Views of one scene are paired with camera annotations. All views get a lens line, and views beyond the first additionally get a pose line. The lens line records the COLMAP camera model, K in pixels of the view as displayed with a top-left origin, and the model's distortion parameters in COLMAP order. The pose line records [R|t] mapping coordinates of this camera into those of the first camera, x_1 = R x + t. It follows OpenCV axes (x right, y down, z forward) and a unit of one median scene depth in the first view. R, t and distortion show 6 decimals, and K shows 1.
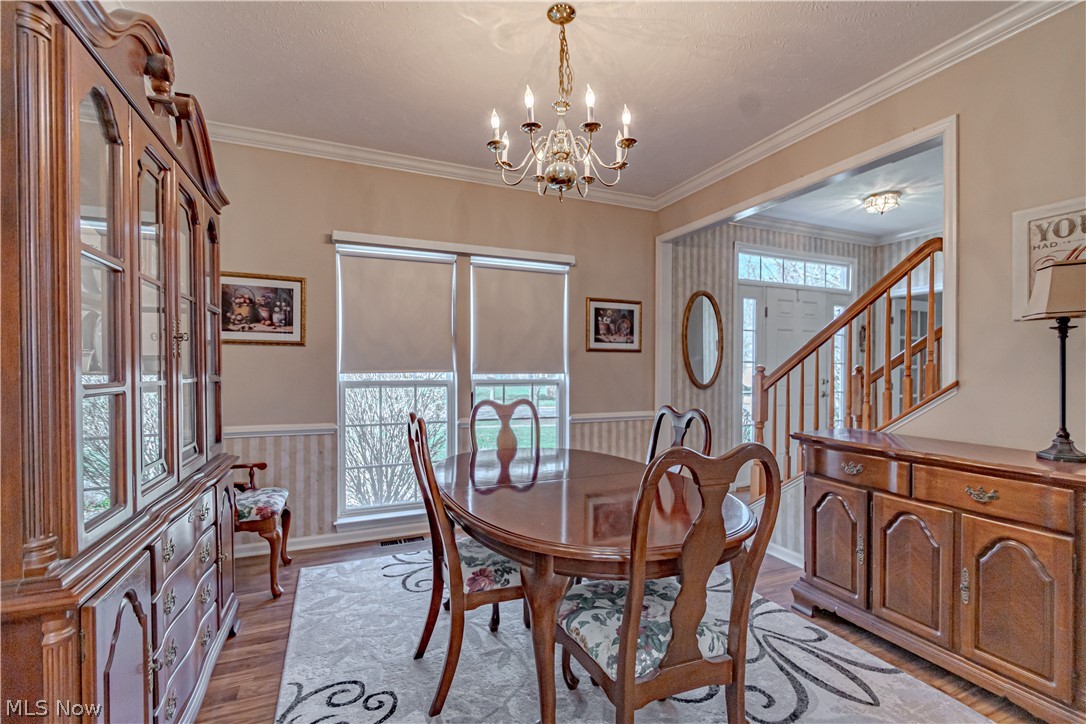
lens RADIAL K [[474.6, 0, 542.6], [0, 474.6, 371.1], [0, 0, 1]] dist [0.002314, -0.003311]
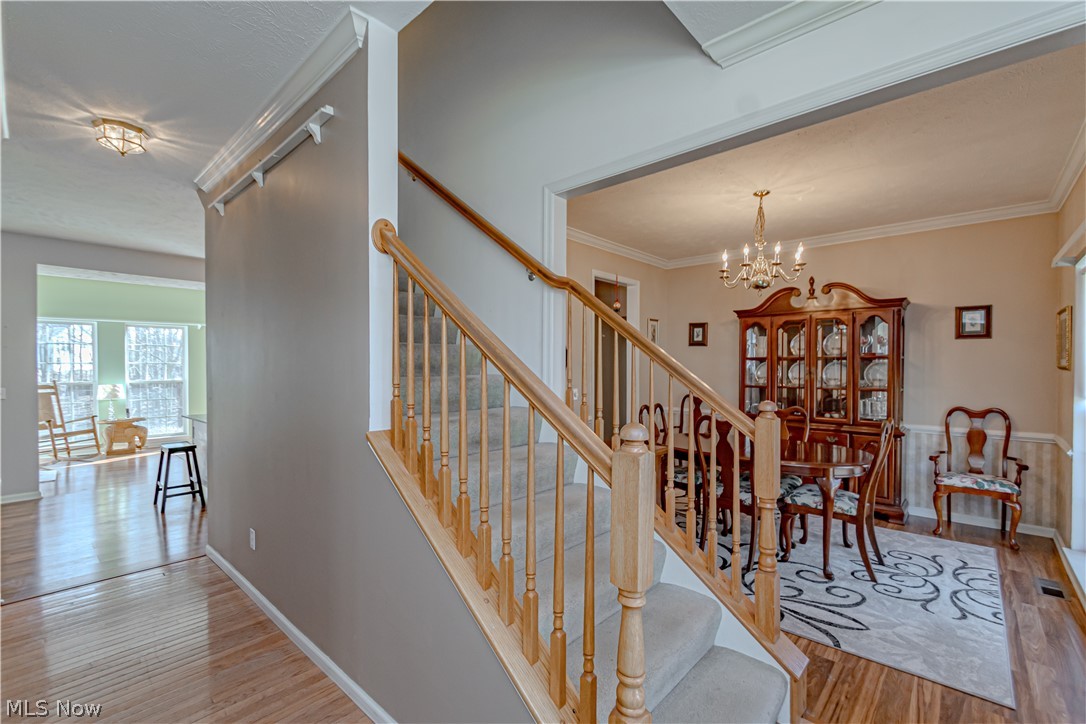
lens RADIAL K [[474.6, 0, 542.6], [0, 474.6, 371.1], [0, 0, 1]] dist [0.002314, -0.003311]
pose [[-0.910367, 0.001042, -0.413801, 1.249075], [-0.007862, 0.999773, 0.019815, -0.078337], [0.413728, 0.021292, -0.910152, 1.864517]]
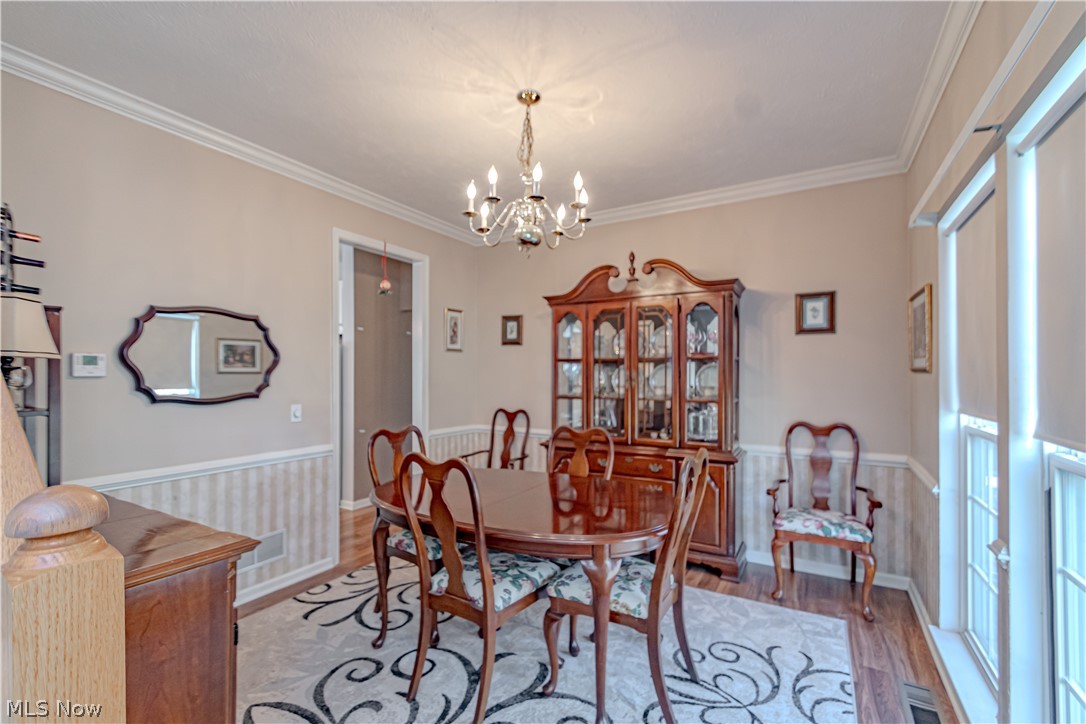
lens RADIAL K [[474.6, 0, 542.6], [0, 474.6, 371.1], [0, 0, 1]] dist [0.002314, -0.003311]
pose [[-0.802934, -0.006469, -0.596033, 0.563163], [-0.007983, 0.999968, -0.000099, -0.062835], [0.596014, 0.004678, -0.802960, 1.572888]]
